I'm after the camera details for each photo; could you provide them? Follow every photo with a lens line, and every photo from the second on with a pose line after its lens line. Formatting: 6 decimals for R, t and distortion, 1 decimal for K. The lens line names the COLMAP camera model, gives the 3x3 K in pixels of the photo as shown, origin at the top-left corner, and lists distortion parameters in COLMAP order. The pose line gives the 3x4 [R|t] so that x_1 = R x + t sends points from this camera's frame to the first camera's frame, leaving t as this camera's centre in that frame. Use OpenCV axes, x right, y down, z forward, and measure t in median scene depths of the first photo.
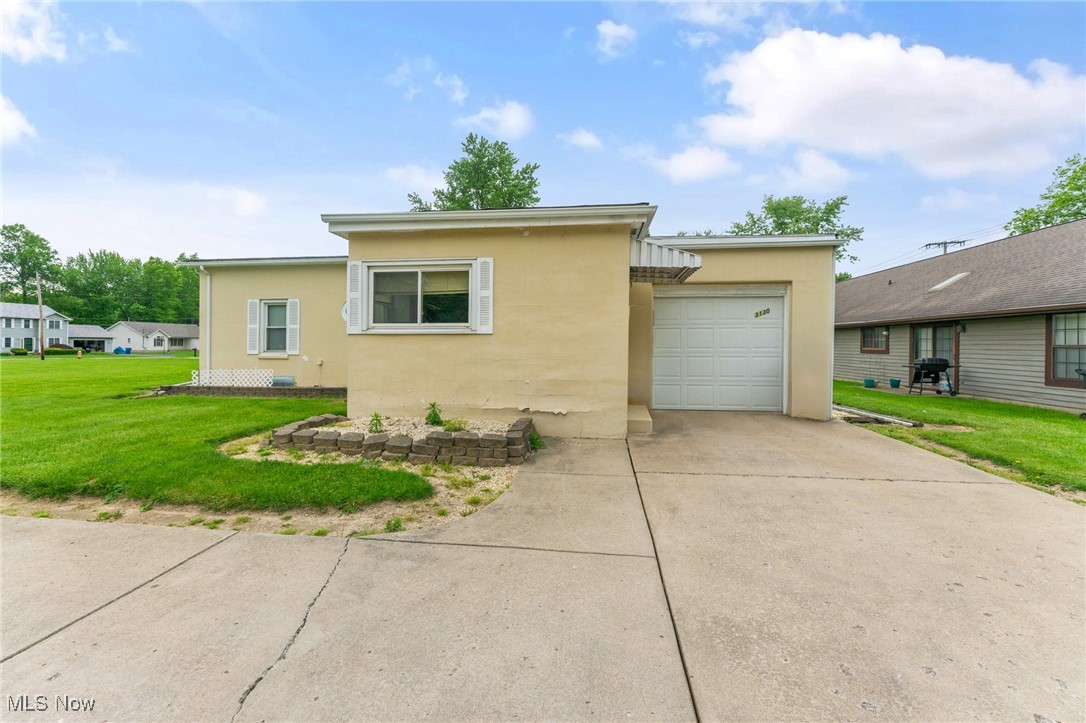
lens RADIAL K [[437.8, 0, 540.6], [0, 437.8, 337.2], [0, 0, 1]] dist [-0.003118, 0.000255]
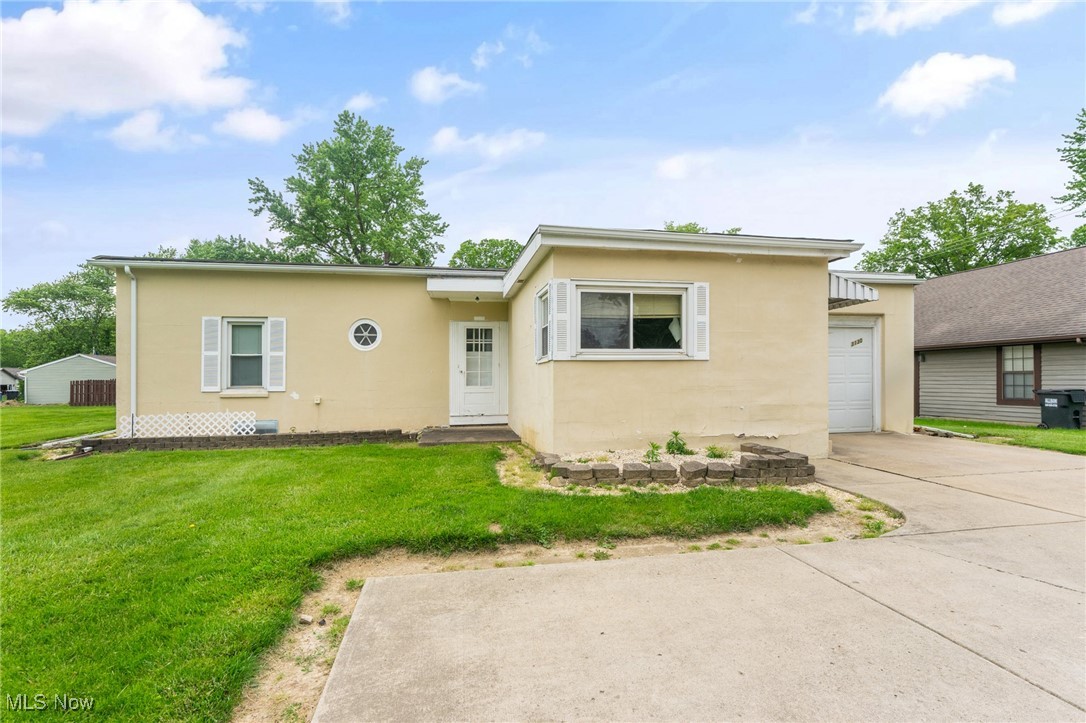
lens RADIAL K [[525.6, 0, 543.4], [0, 525.6, 368.7], [0, 0, 1]] dist [-0.003484, 0.001632]
pose [[0.949812, -0.004097, 0.312795, -0.660446], [0.005639, 0.999976, -0.004026, 0.011414], [-0.312771, 0.005587, 0.949812, -0.003683]]
